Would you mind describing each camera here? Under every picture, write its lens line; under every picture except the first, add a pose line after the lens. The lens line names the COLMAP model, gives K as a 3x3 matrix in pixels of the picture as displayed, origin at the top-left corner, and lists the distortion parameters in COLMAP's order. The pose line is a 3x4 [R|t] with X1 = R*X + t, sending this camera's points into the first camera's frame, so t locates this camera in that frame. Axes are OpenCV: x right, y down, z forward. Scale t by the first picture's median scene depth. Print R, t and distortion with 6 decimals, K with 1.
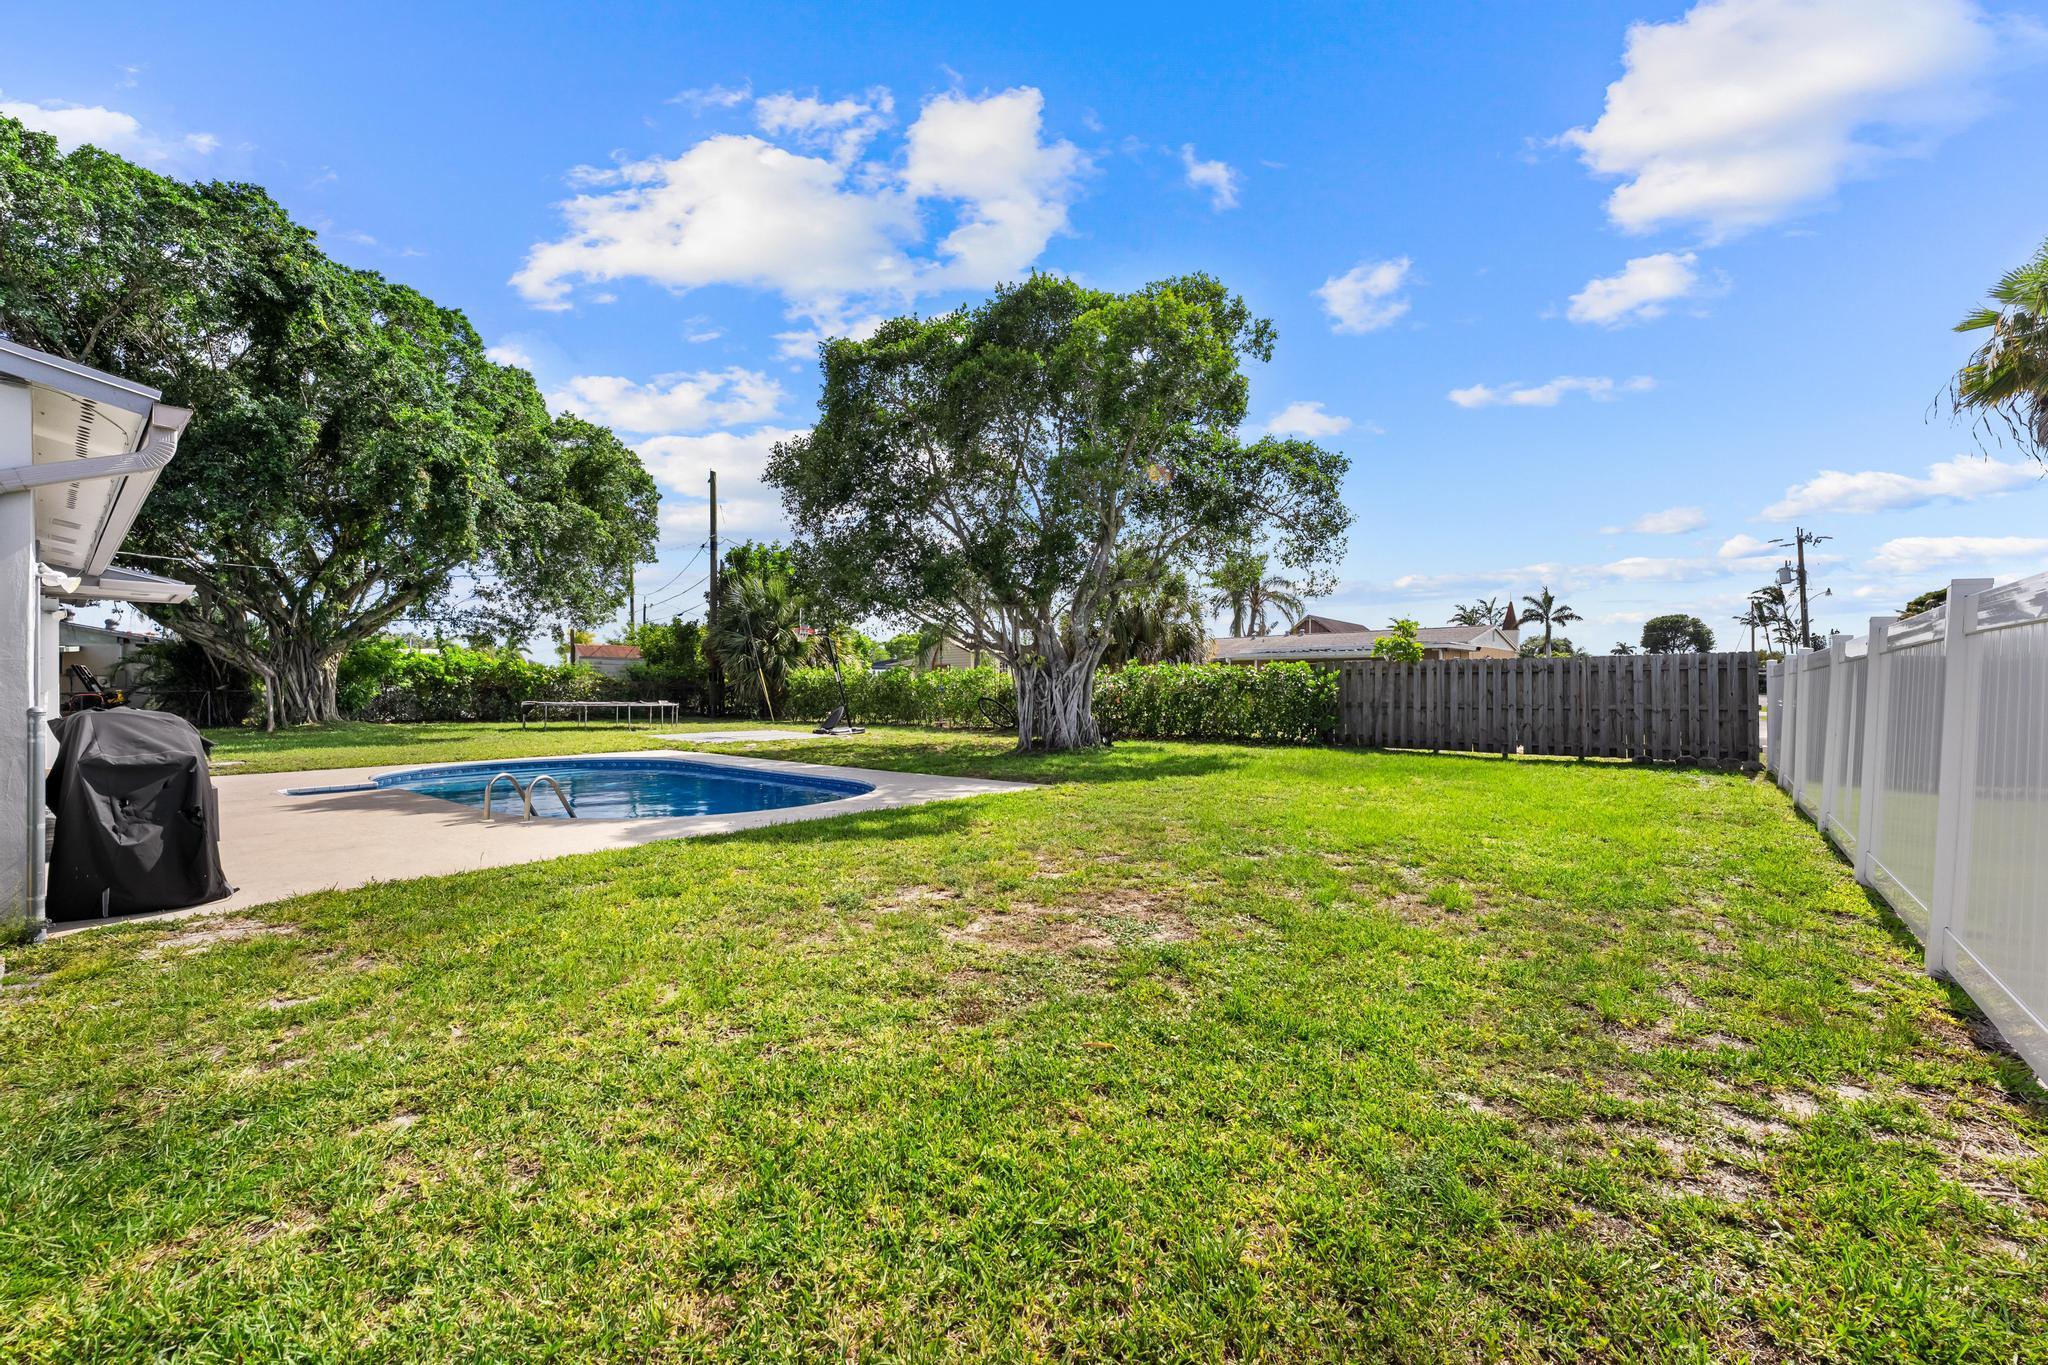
lens RADIAL K [[822.7, 0, 1020.3], [0, 822.7, 691.9], [0, 0, 1]] dist [0.020683, 0.000173]
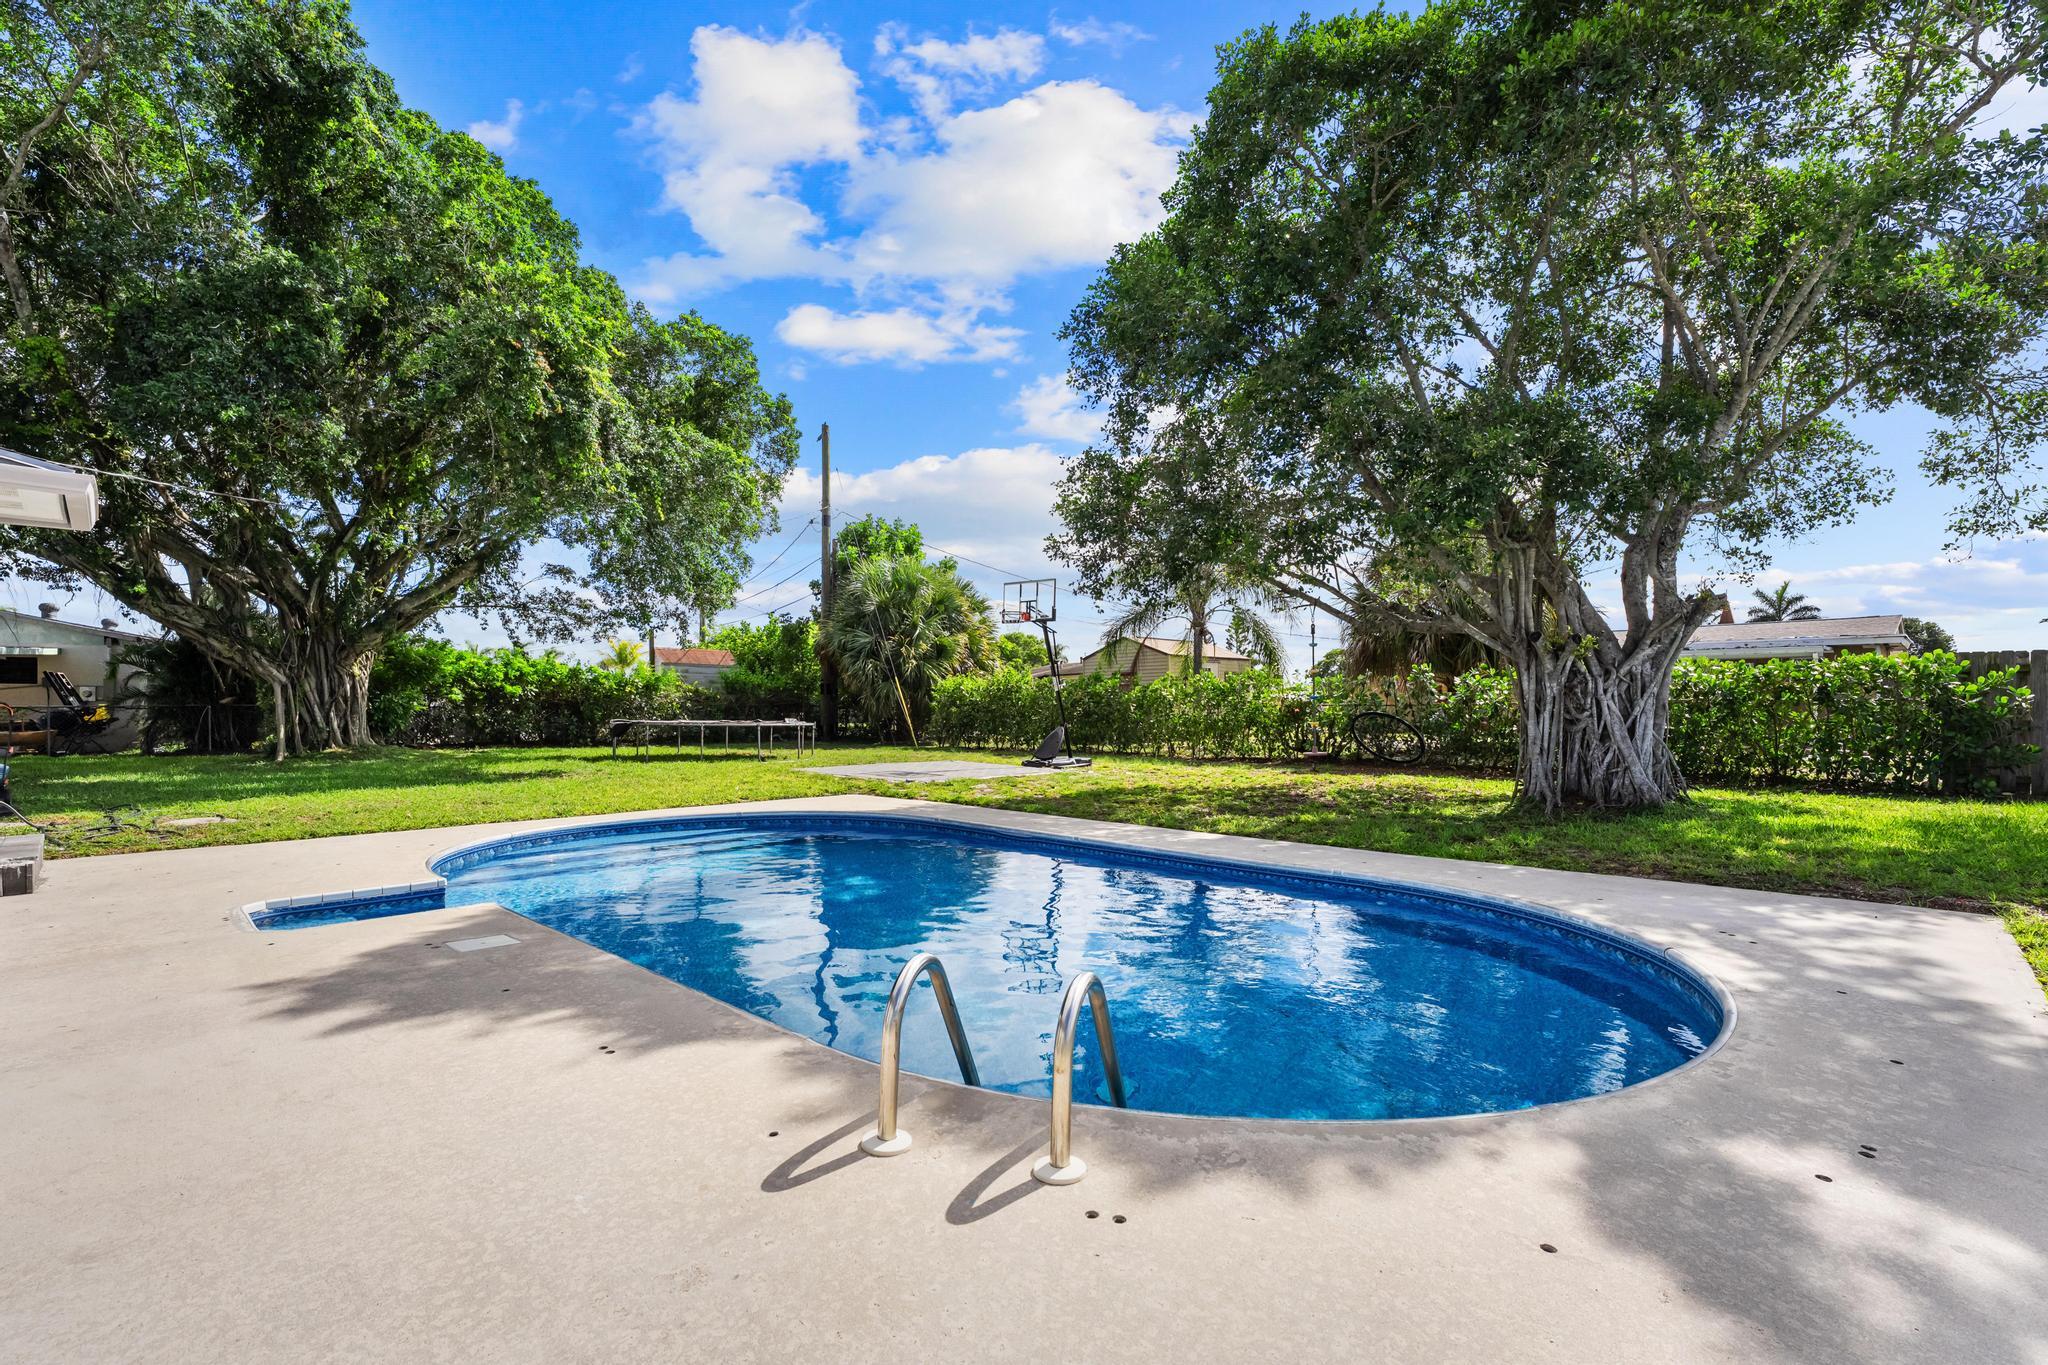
lens RADIAL K [[897.7, 0, 1028.4], [0, 897.7, 720.0], [0, 0, 1]] dist [0.013470, -0.000277]
pose [[0.998356, 0.000789, -0.057320, -0.179399], [-0.000241, 0.999954, 0.009568, 0.004290], [0.057325, -0.009539, 0.998310, 0.220203]]
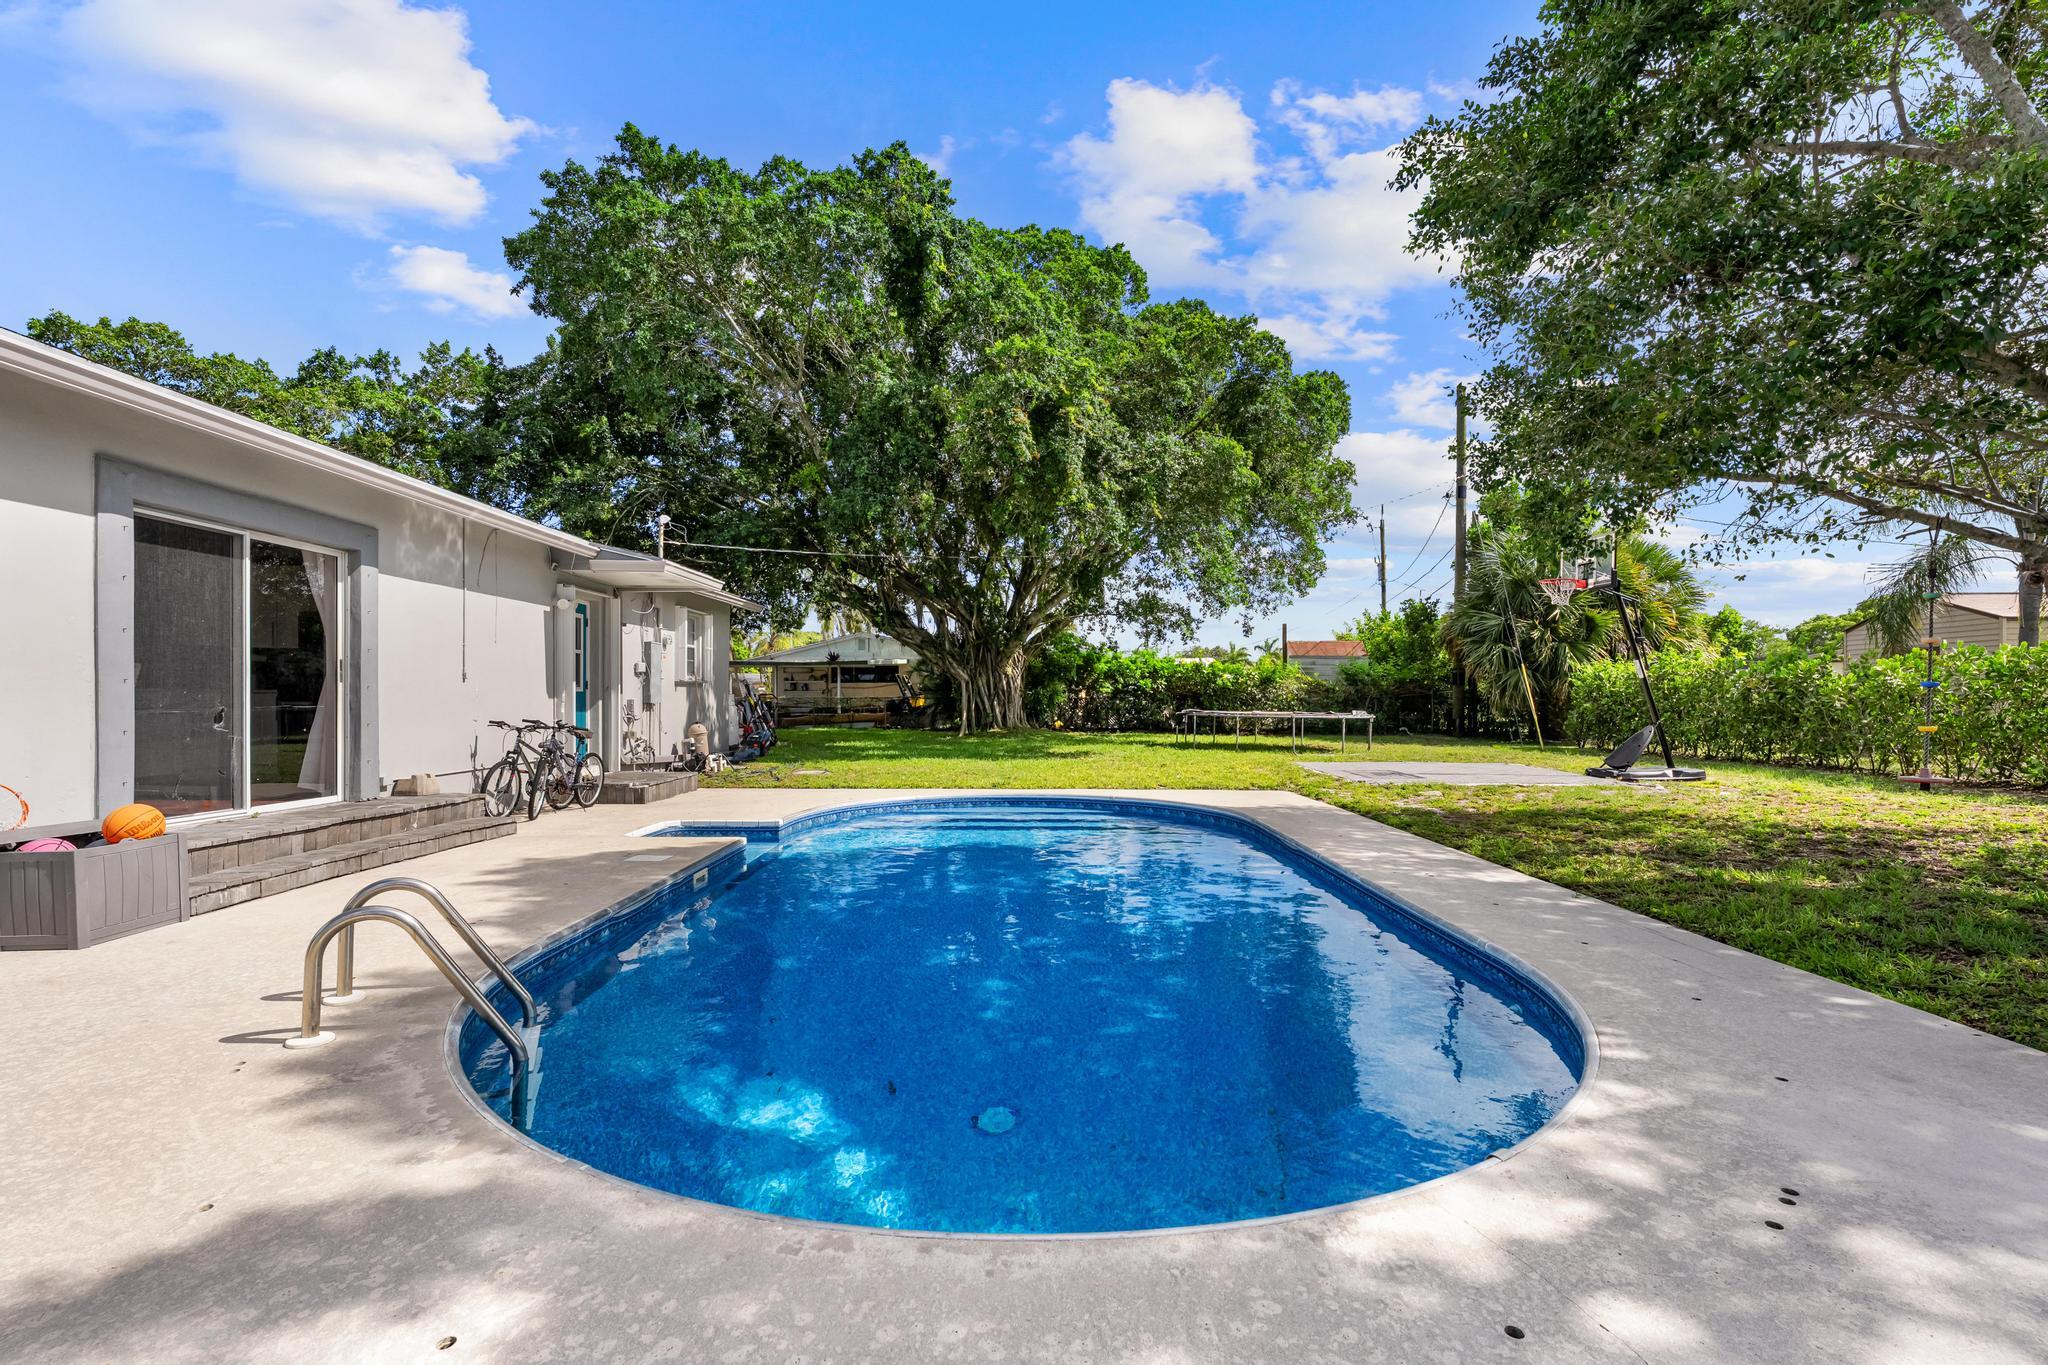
lens RADIAL K [[897.7, 0, 1028.4], [0, 897.7, 720.0], [0, 0, 1]] dist [0.013470, -0.000277]
pose [[0.651442, 0.020966, -0.758409, -0.036673], [-0.006574, 0.999737, 0.021991, 0.003356], [0.758670, -0.009340, 0.651408, 0.298030]]
